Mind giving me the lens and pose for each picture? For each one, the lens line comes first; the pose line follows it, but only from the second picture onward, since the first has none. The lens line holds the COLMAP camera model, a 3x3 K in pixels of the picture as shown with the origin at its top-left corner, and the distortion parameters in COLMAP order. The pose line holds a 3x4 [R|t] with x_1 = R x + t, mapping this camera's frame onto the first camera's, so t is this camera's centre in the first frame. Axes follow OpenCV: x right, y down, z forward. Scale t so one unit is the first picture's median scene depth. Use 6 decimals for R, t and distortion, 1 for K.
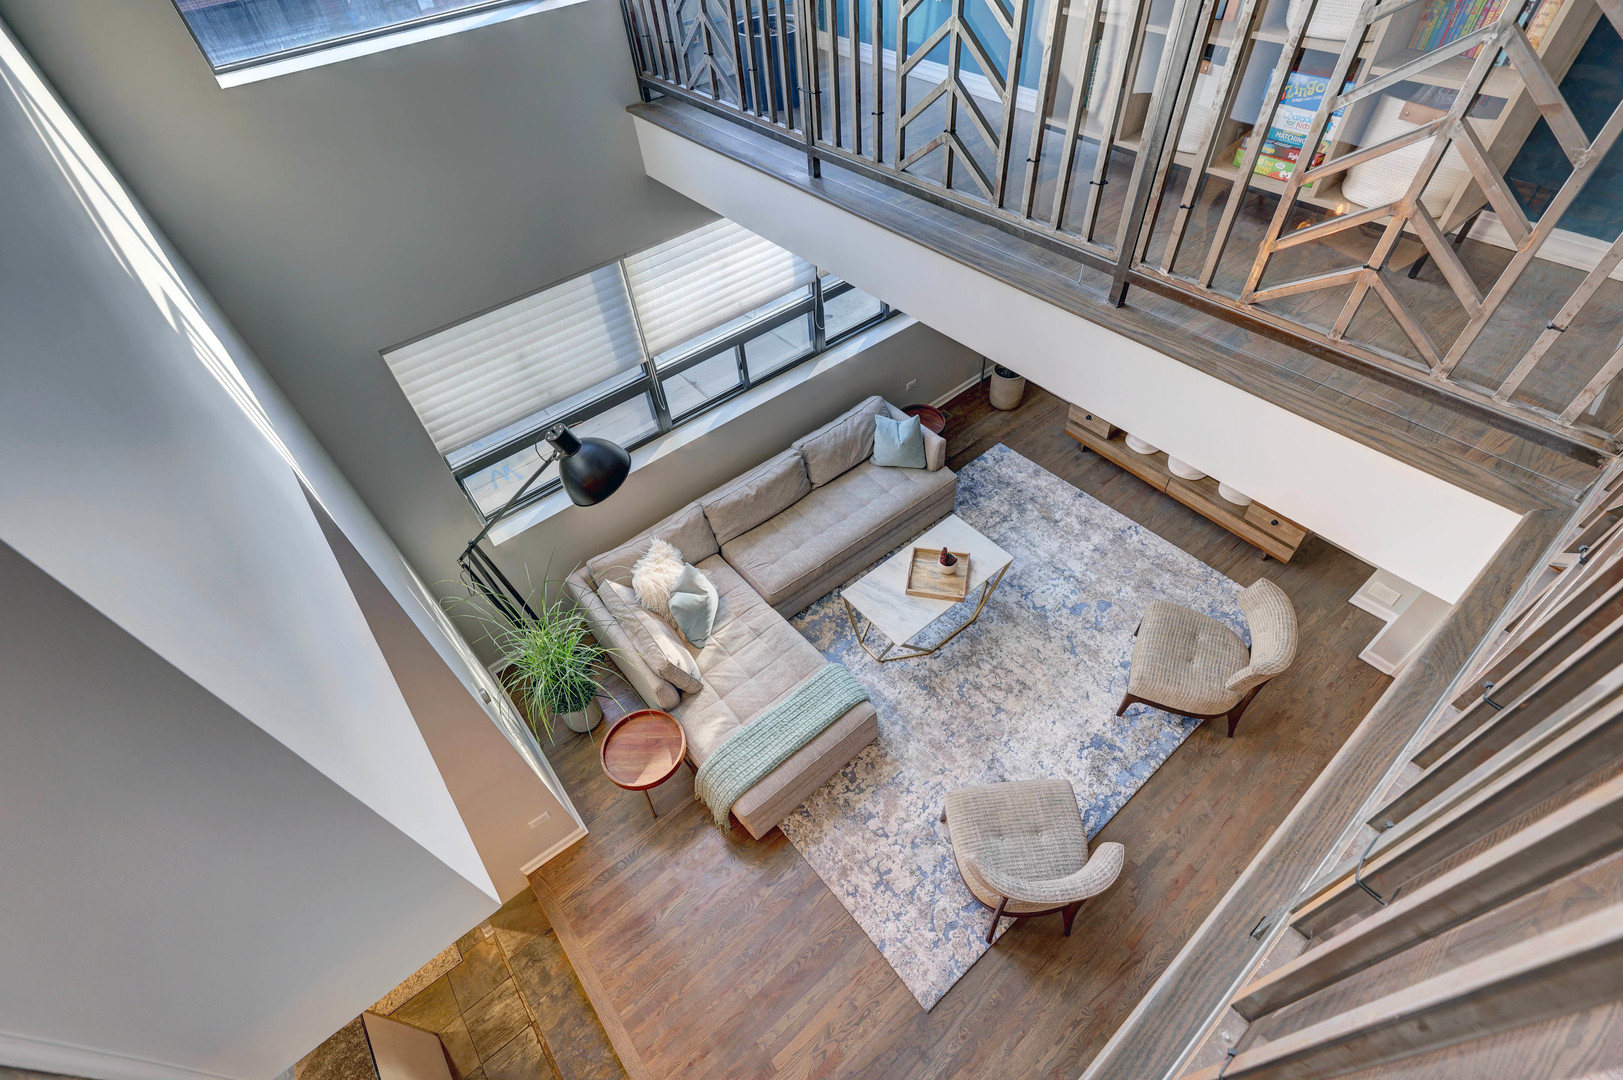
lens RADIAL K [[723.6, 0, 819.6], [0, 723.6, 546.6], [0, 0, 1]] dist [-0.000960, -0.000260]
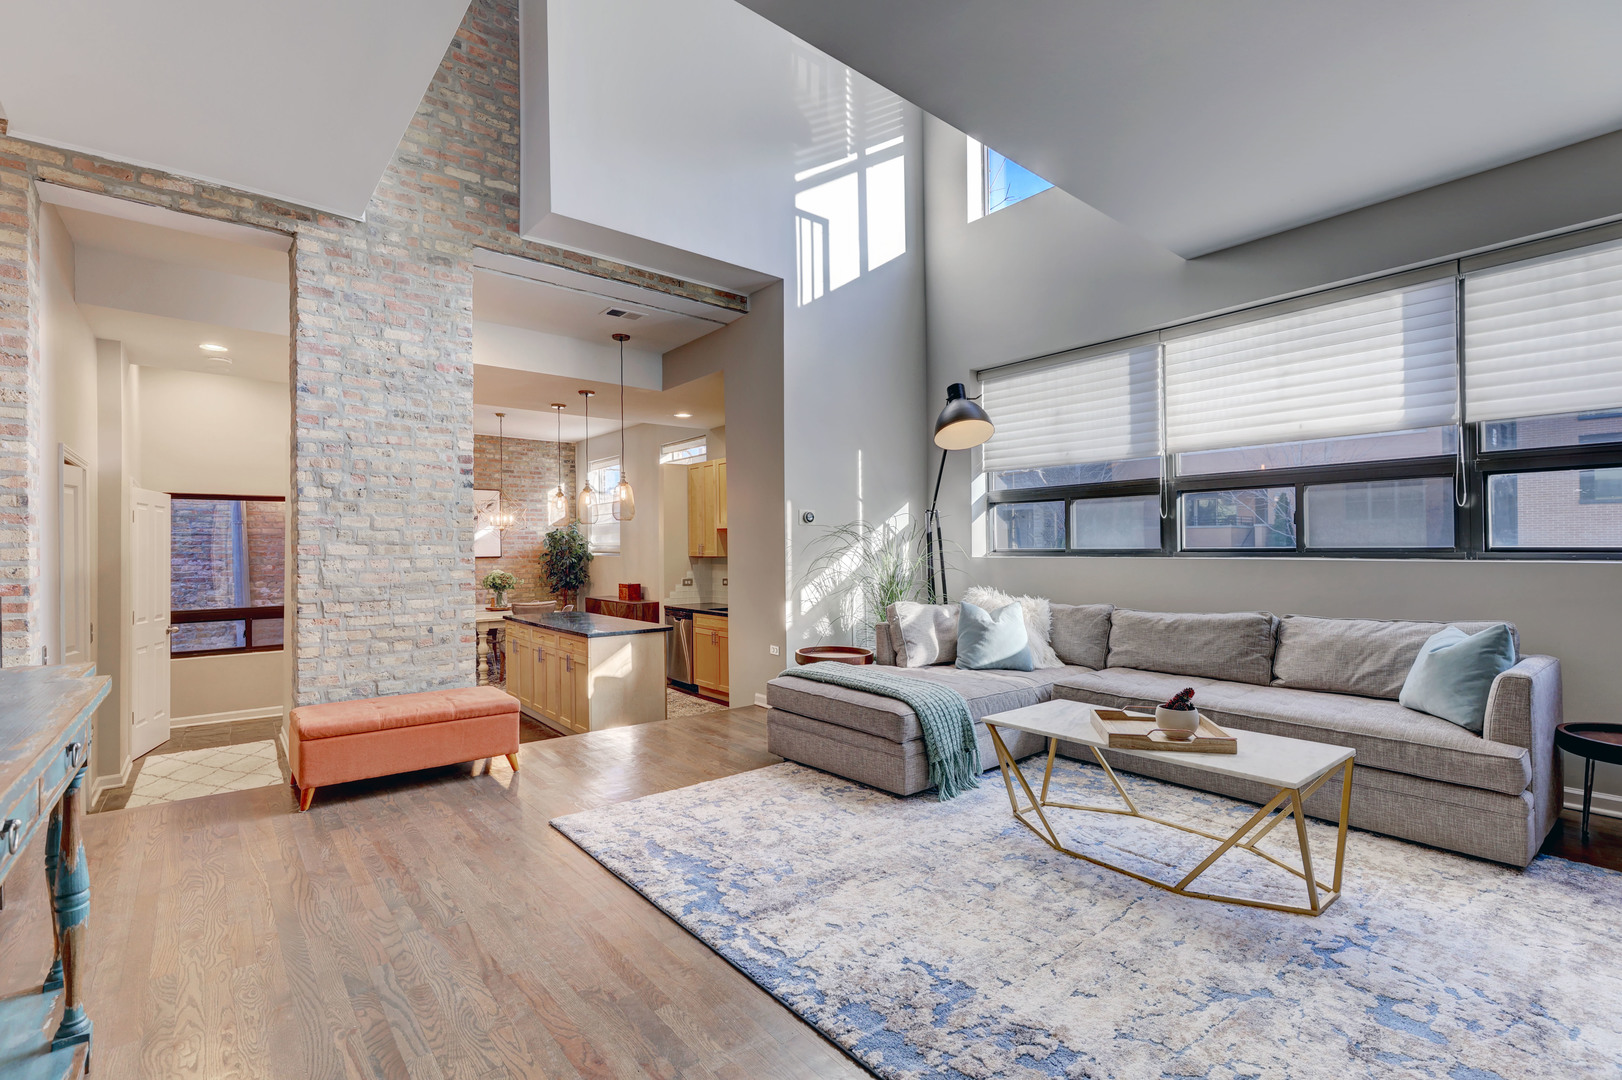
lens RADIAL K [[732.5, 0, 811.2], [0, 732.5, 557.4], [0, 0, 1]] dist [0.000469, -0.000012]
pose [[0.014836, 0.074032, -0.997145, 0.796606], [-0.736761, 0.675019, 0.039154, 0.153183], [0.675991, 0.734077, 0.064559, 0.763070]]
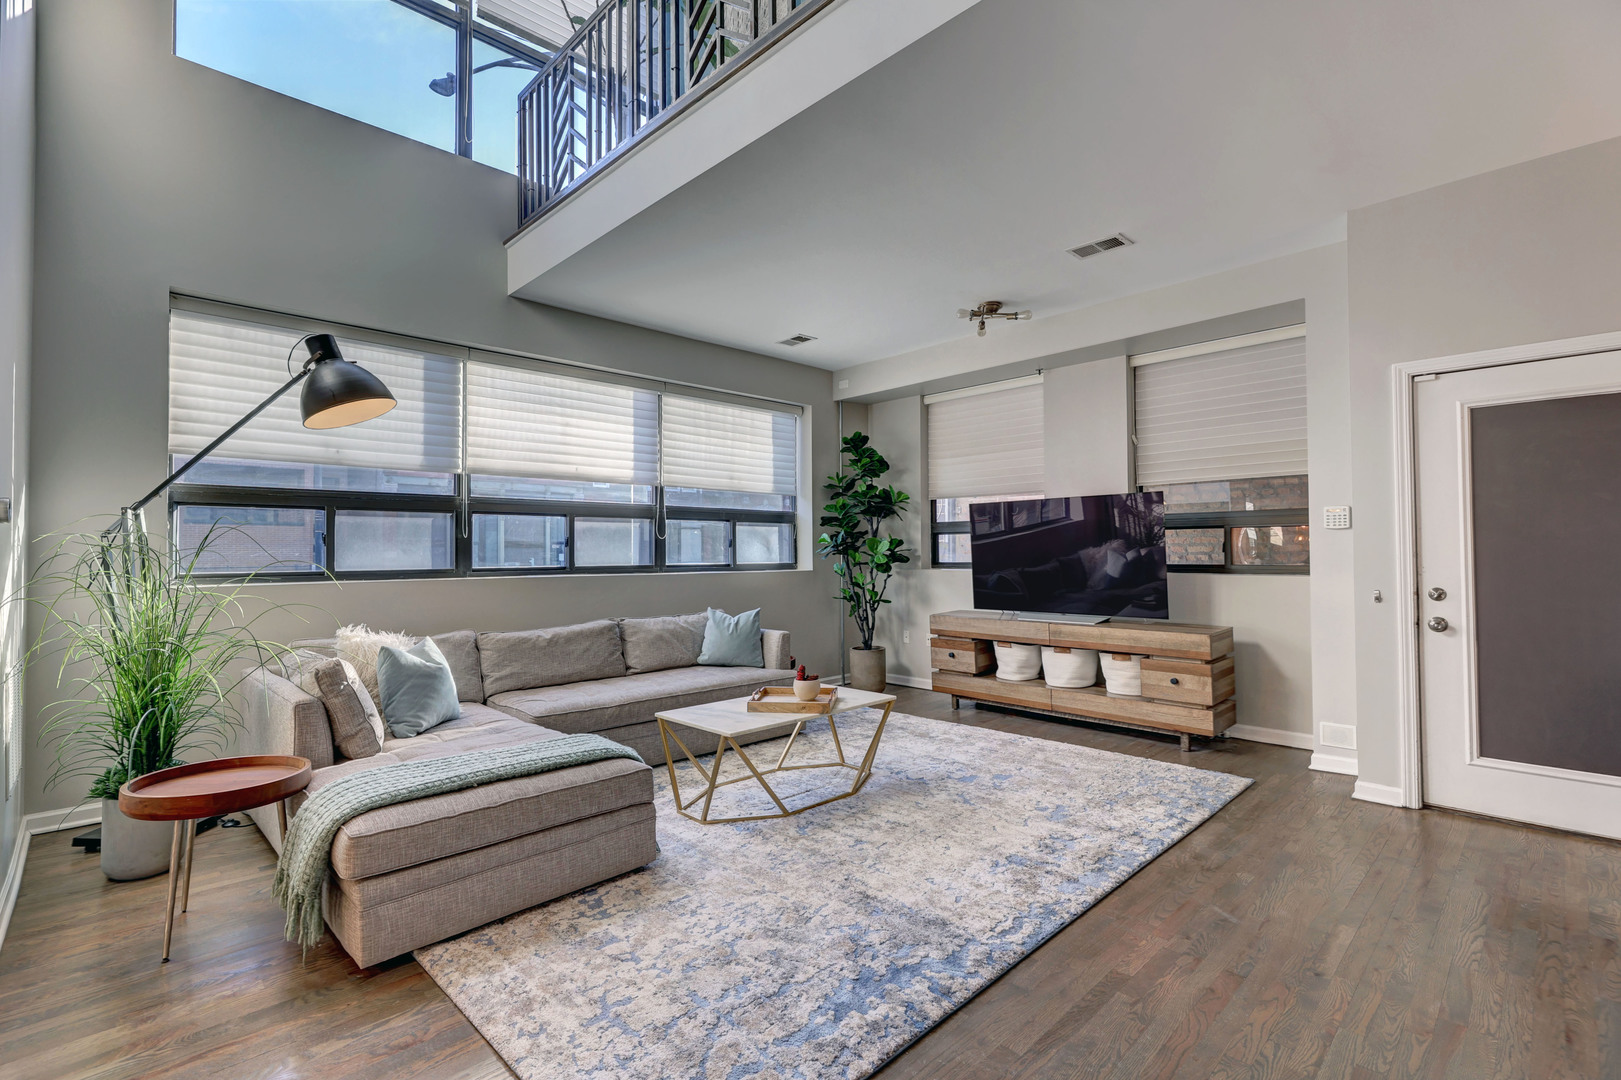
lens RADIAL K [[728.8, 0, 804.1], [0, 728.8, 536.8], [0, 0, 1]] dist [0.000324, -0.000366]
pose [[0.995317, 0.053345, 0.080612, 0.145187], [0.026431, 0.651963, -0.757790, 0.568594], [-0.092980, 0.756372, 0.647500, 0.425144]]
